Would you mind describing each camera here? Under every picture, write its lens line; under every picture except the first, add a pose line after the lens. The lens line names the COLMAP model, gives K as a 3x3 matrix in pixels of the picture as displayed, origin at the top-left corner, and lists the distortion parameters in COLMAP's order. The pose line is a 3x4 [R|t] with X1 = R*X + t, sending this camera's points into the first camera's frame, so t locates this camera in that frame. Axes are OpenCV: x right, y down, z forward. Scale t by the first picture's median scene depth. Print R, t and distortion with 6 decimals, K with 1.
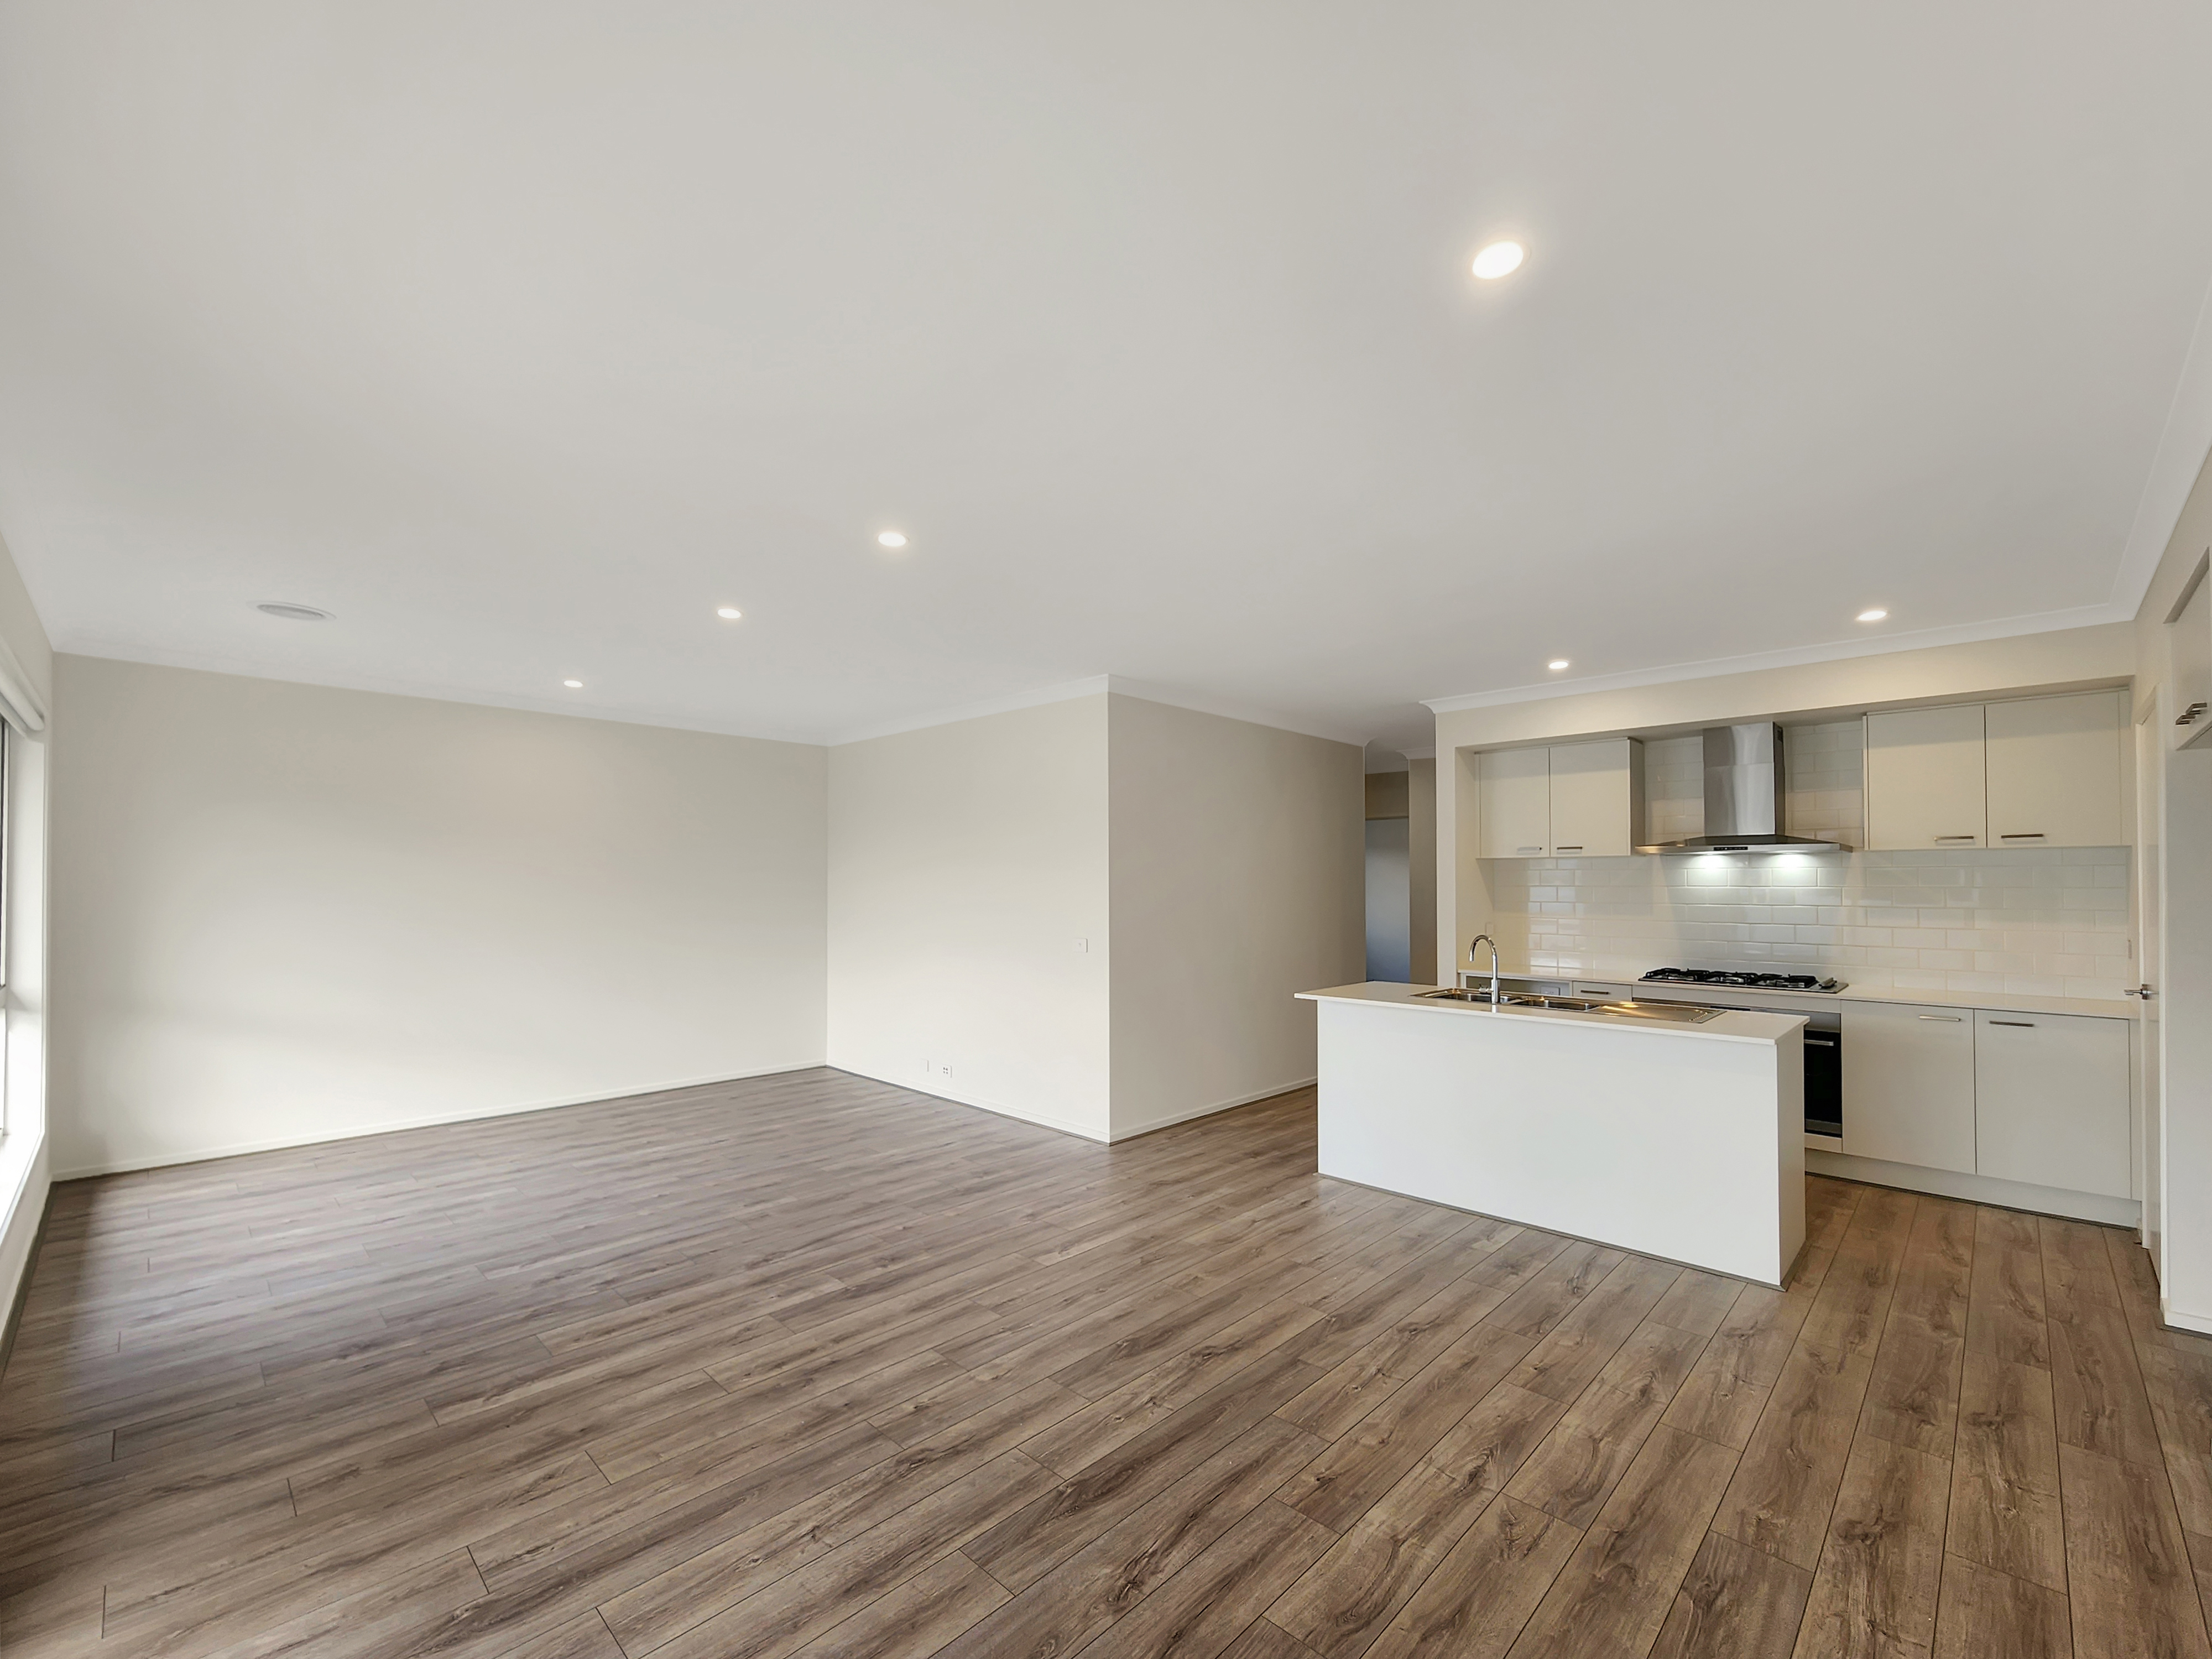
lens RADIAL K [[929.6, 0, 1106.6], [0, 929.6, 843.3], [0, 0, 1]] dist [0.000896, -0.000632]
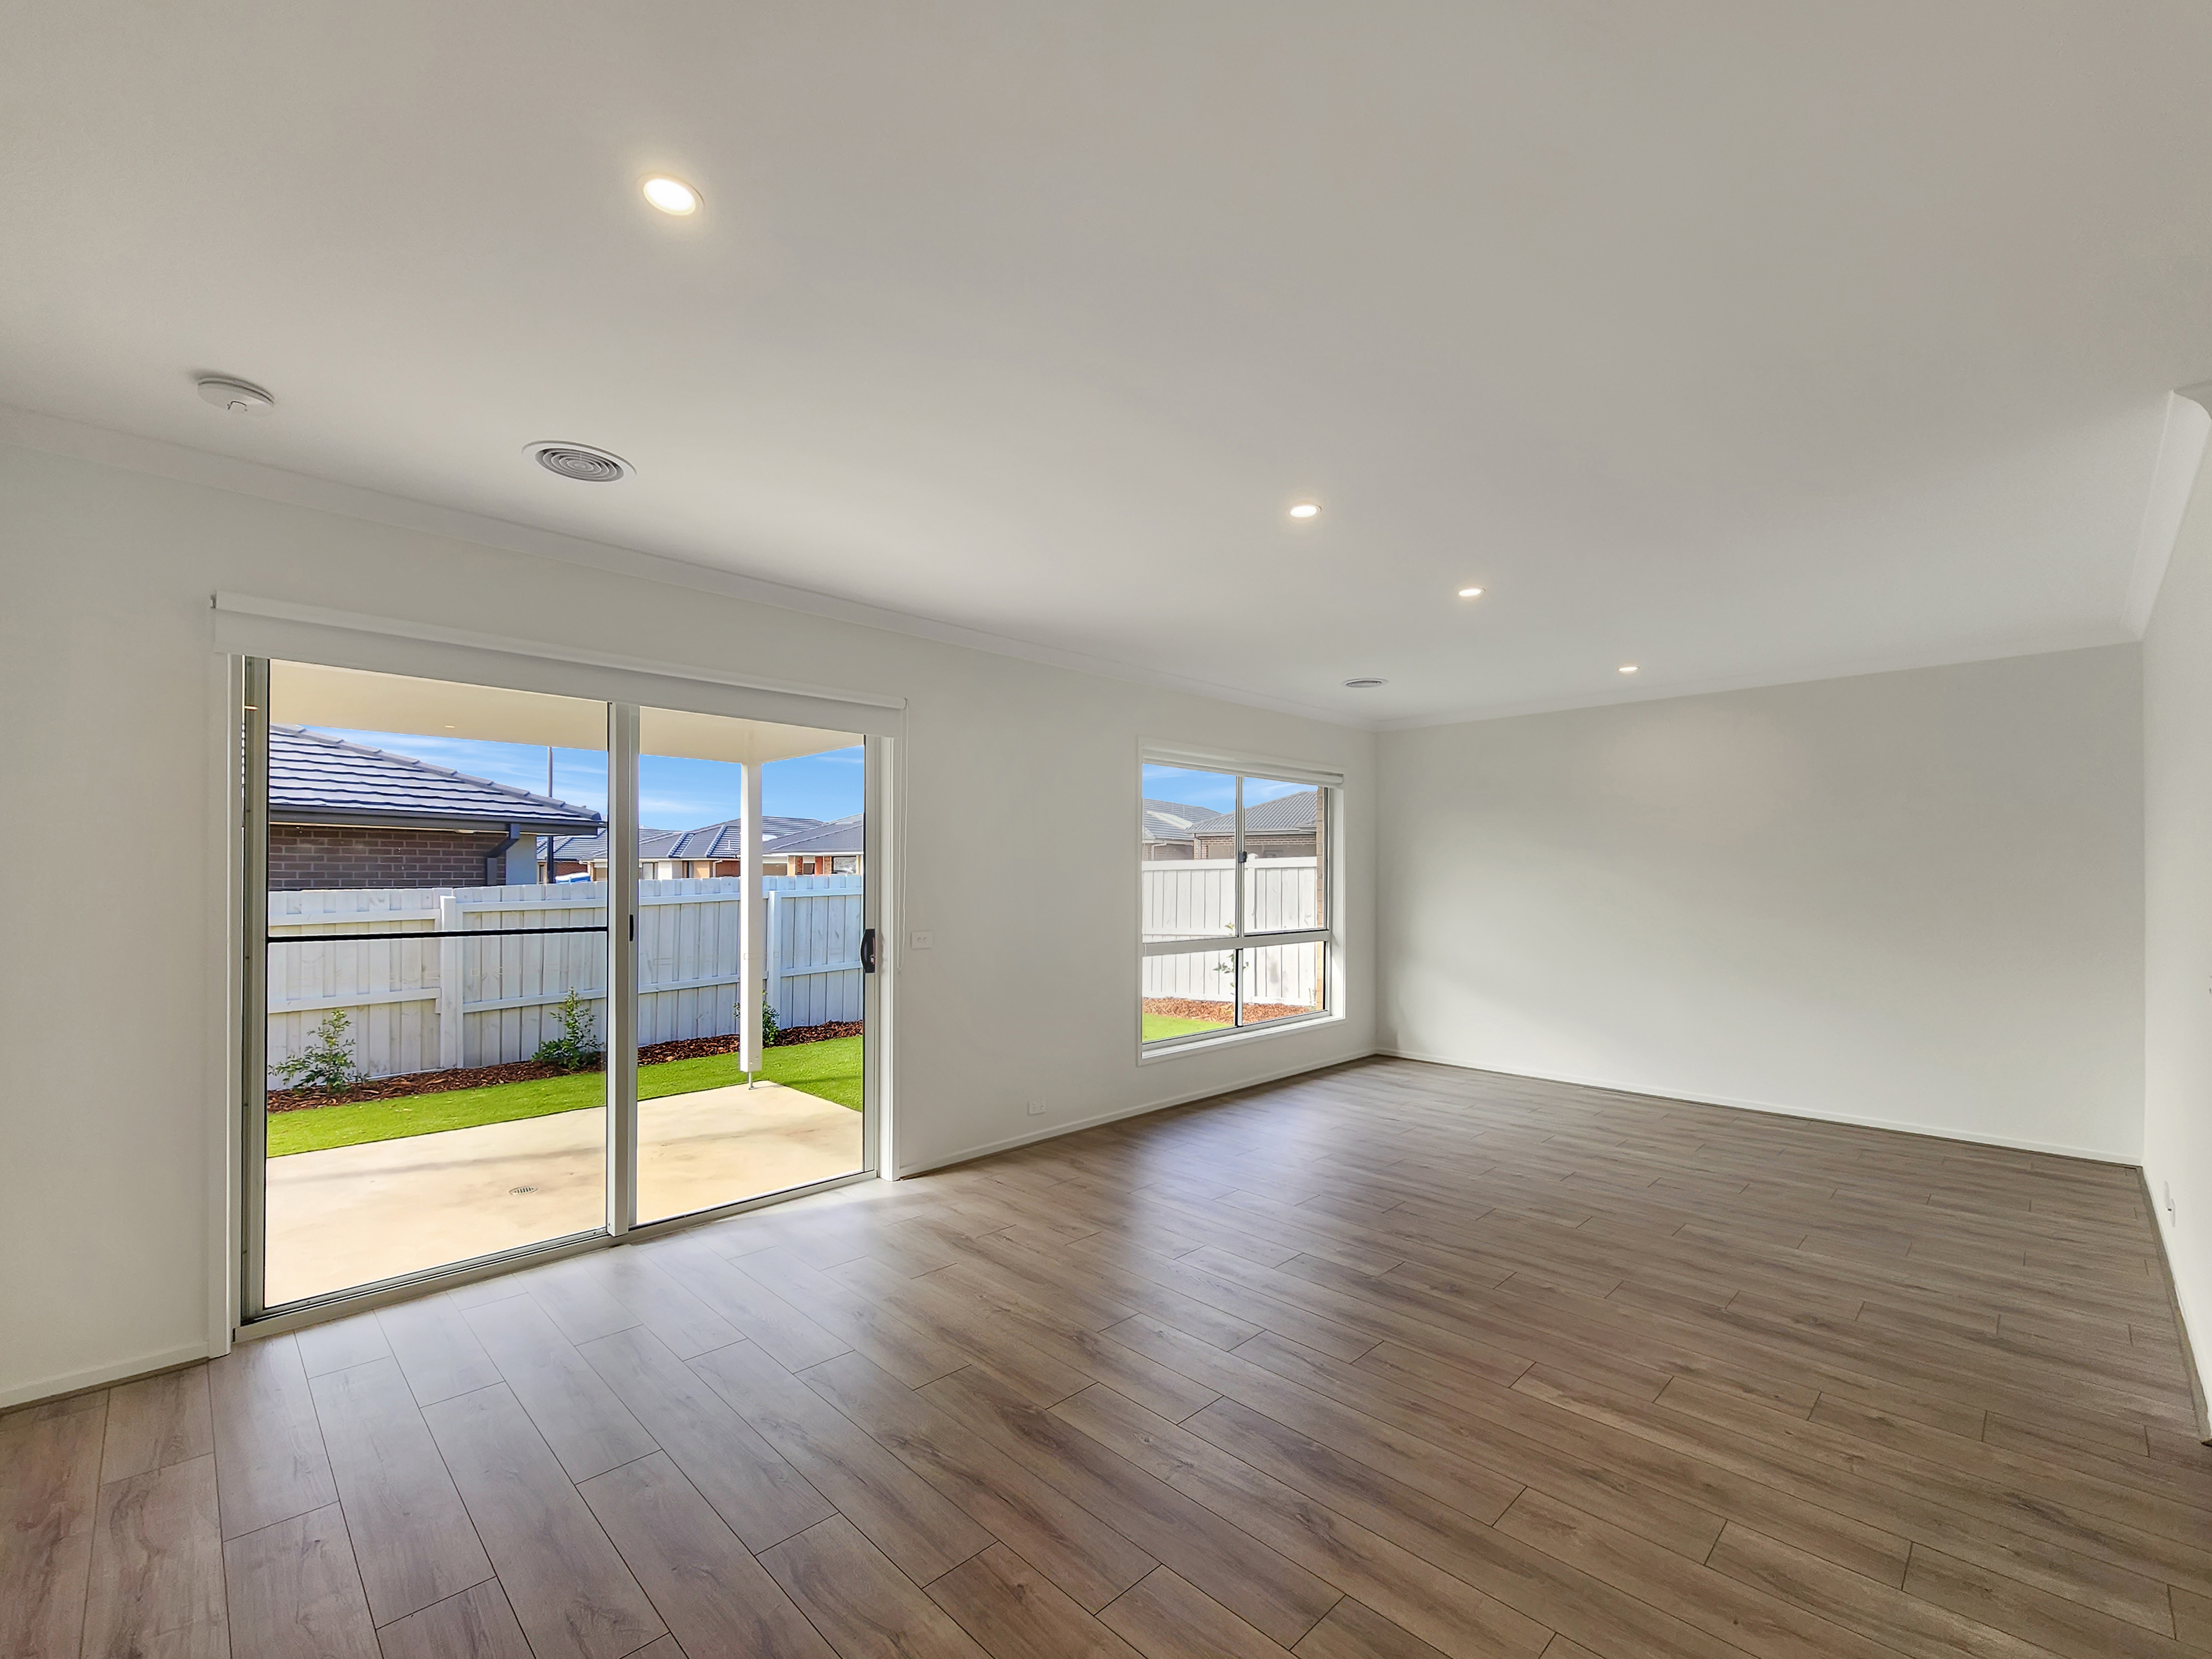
lens RADIAL K [[929.6, 0, 1112.3], [0, 929.6, 874.8], [0, 0, 1]] dist [0.000896, -0.000632]
pose [[-0.011448, -0.005220, -0.999921, 0.559868], [0.041973, 0.999103, -0.005696, 0.039108], [0.999053, -0.042035, -0.011218, 0.600079]]
